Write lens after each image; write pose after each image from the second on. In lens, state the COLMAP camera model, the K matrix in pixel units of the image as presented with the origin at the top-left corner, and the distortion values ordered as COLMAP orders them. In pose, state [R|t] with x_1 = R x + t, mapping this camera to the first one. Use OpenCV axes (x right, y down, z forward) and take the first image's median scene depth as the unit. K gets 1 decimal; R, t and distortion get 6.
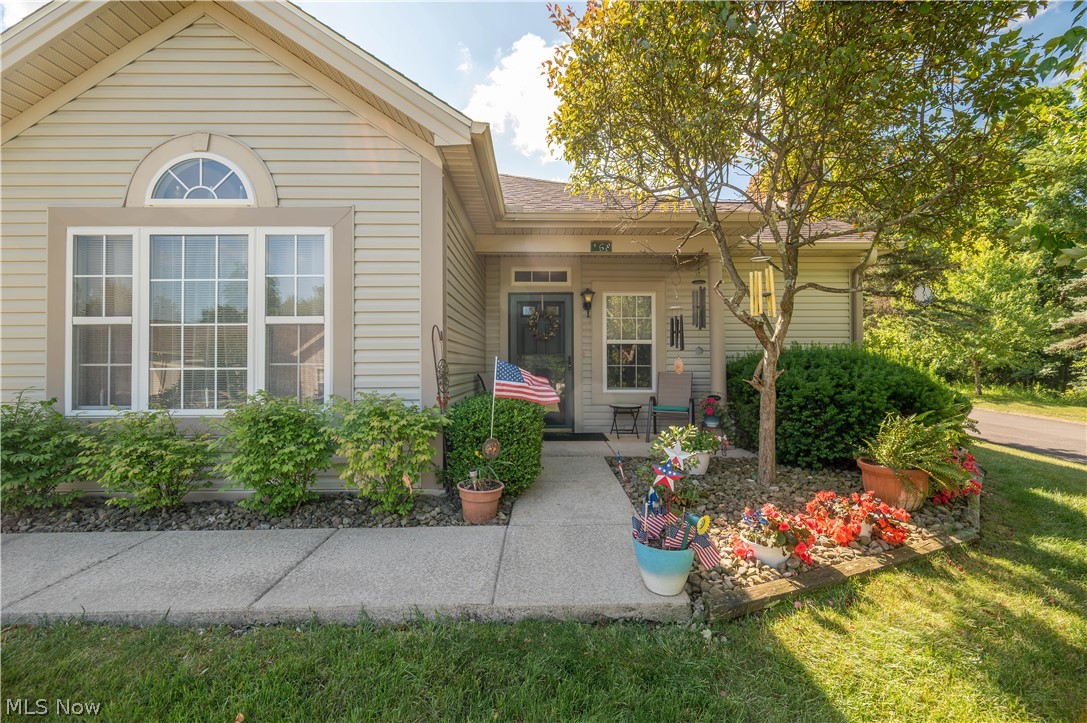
lens RADIAL K [[437.4, 0, 543.5], [0, 437.4, 361.5], [0, 0, 1]] dist [0.000335, 0.000332]
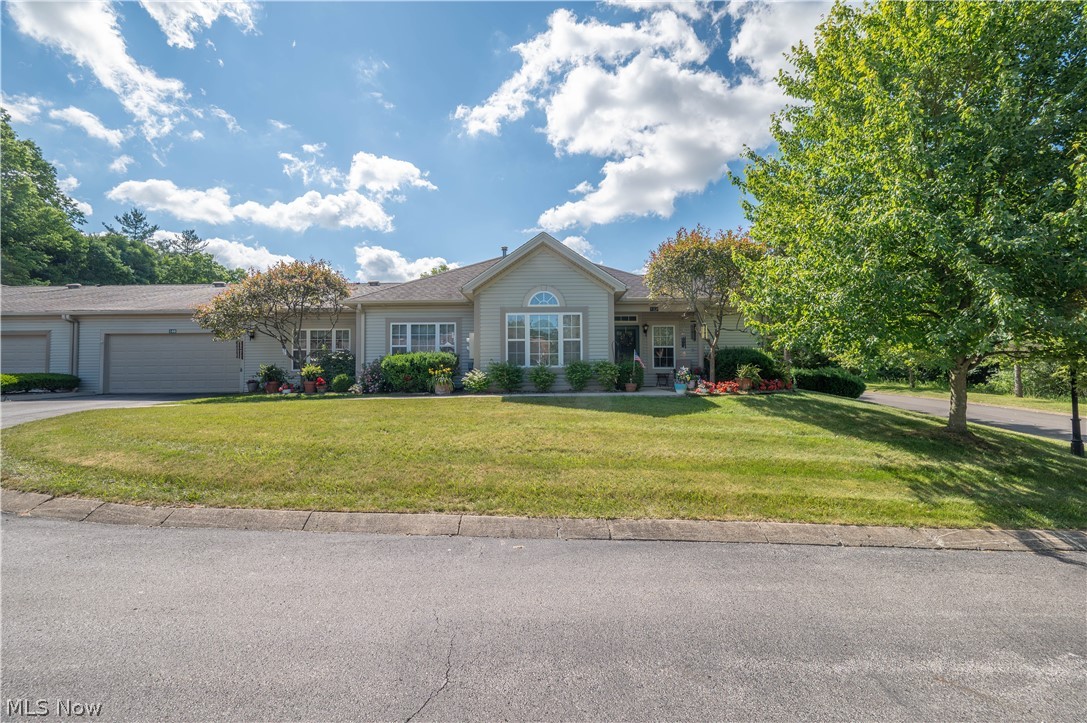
lens RADIAL K [[437.4, 0, 543.5], [0, 437.4, 361.5], [0, 0, 1]] dist [0.000335, 0.000332]
pose [[0.999795, -0.003319, -0.019991, -0.693628], [0.002839, 0.999708, -0.023978, 0.153310], [0.020064, 0.023916, 0.999513, -2.332863]]
